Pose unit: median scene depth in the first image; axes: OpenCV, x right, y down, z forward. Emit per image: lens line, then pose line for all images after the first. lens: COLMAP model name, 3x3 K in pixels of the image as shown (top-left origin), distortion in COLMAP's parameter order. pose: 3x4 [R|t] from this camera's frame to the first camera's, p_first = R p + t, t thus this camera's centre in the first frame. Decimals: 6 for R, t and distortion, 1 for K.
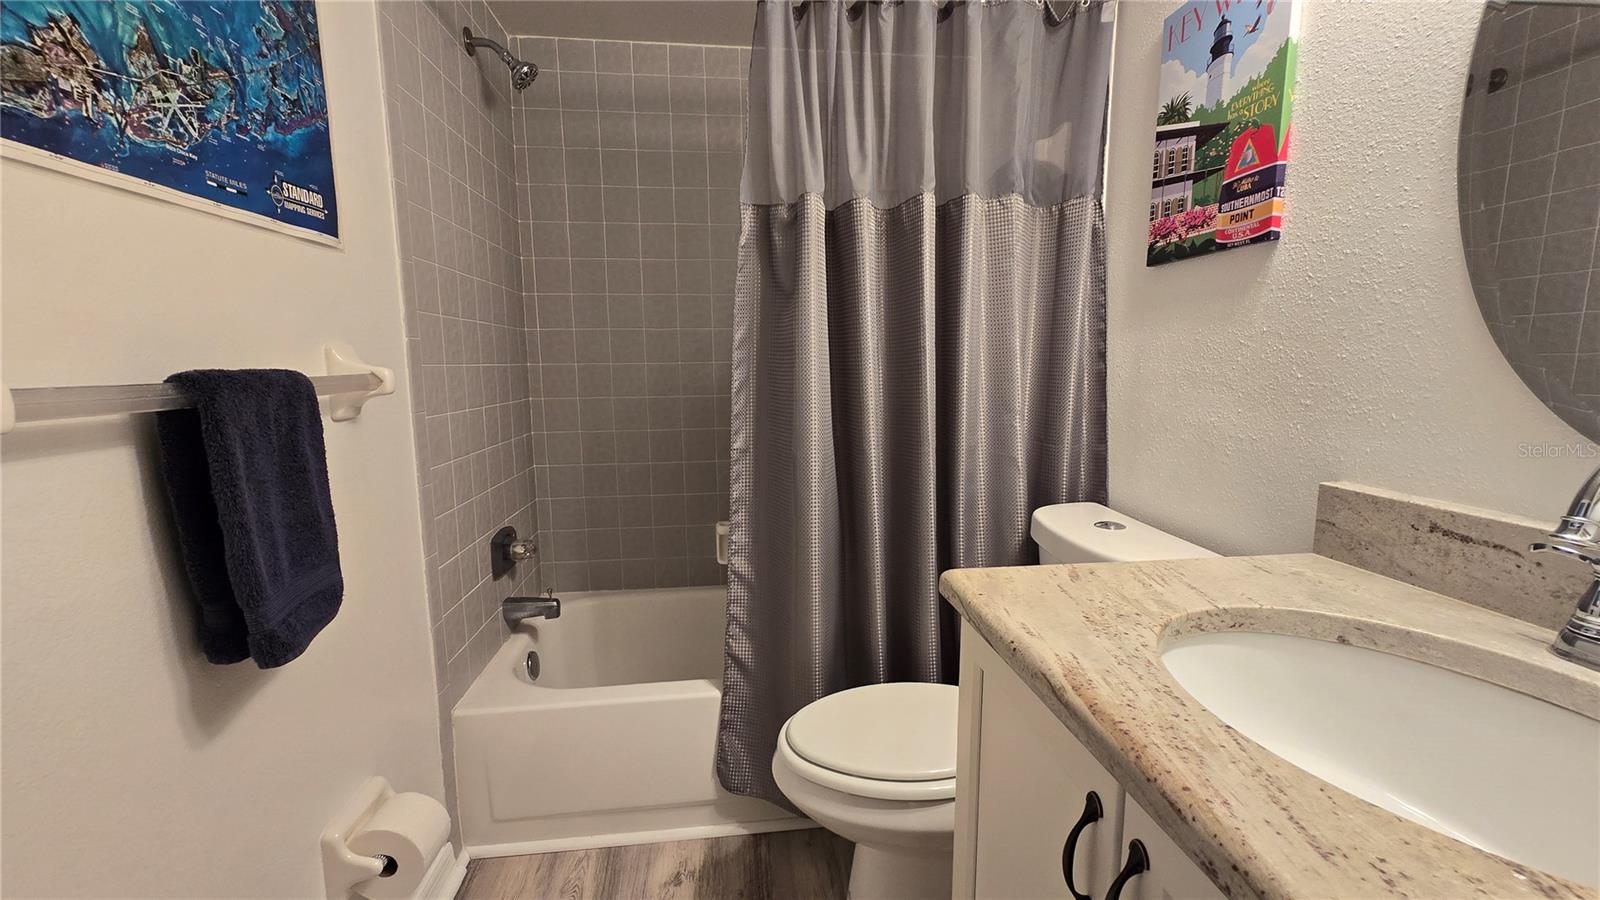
lens RADIAL K [[653.1, 0, 801.3], [0, 653.1, 454.7], [0, 0, 1]] dist [-0.000663, -0.000219]
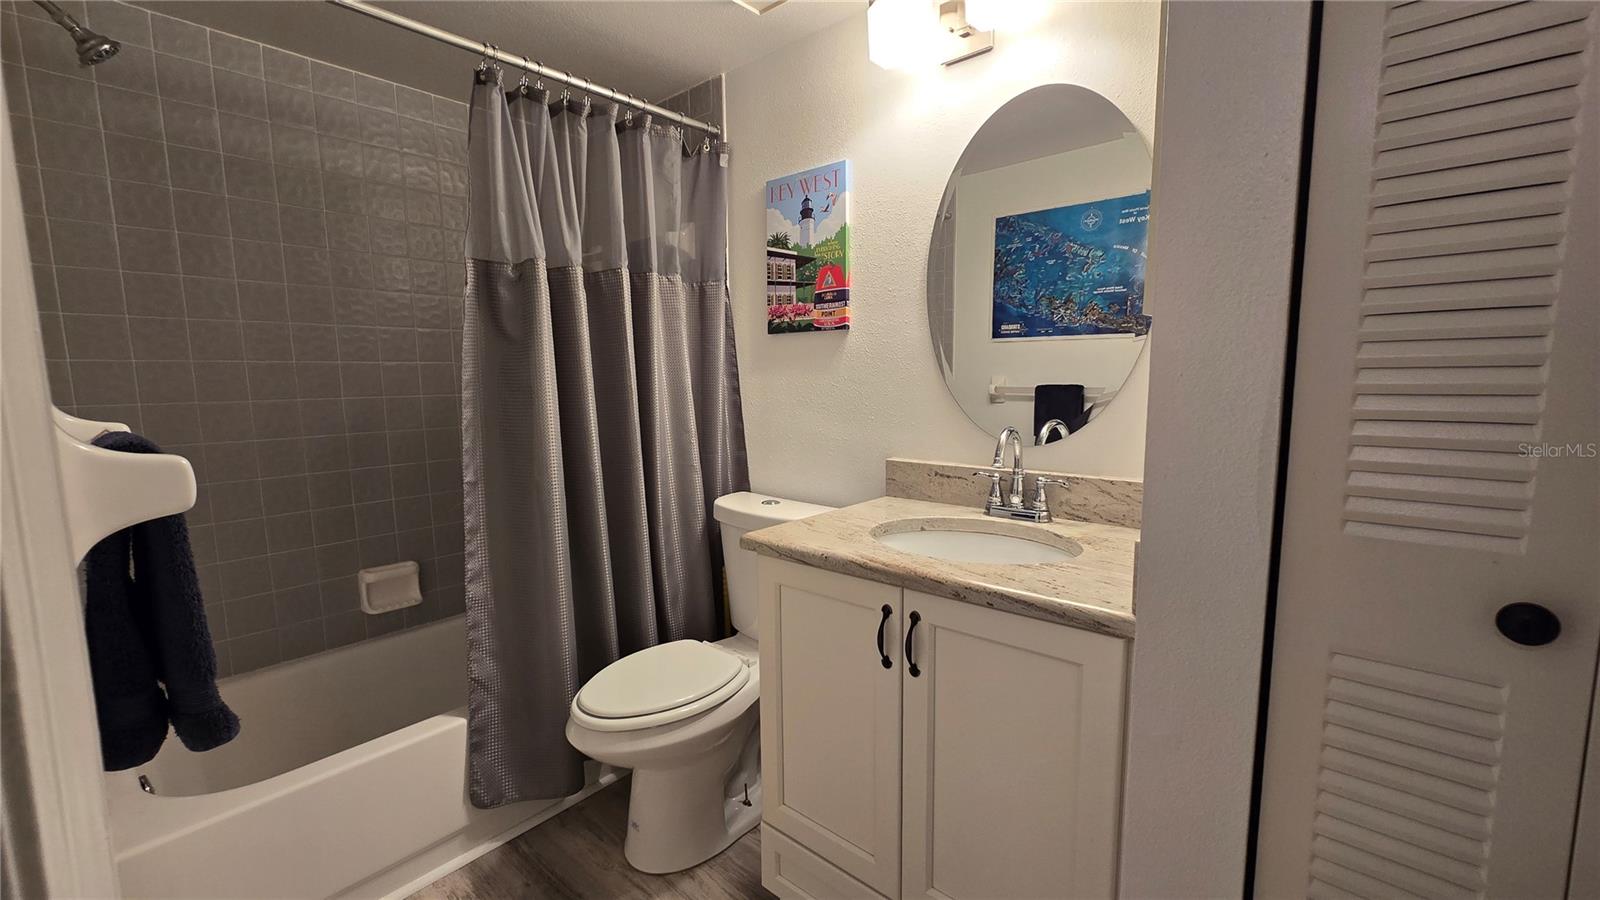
lens RADIAL K [[653.1, 0, 796.3], [0, 653.1, 449.8], [0, 0, 1]] dist [-0.000663, -0.000219]
pose [[0.737068, -0.077137, 0.671402, -0.528136], [0.101325, 0.994849, 0.003063, -0.013110], [-0.668180, 0.065772, 0.741087, -0.194172]]
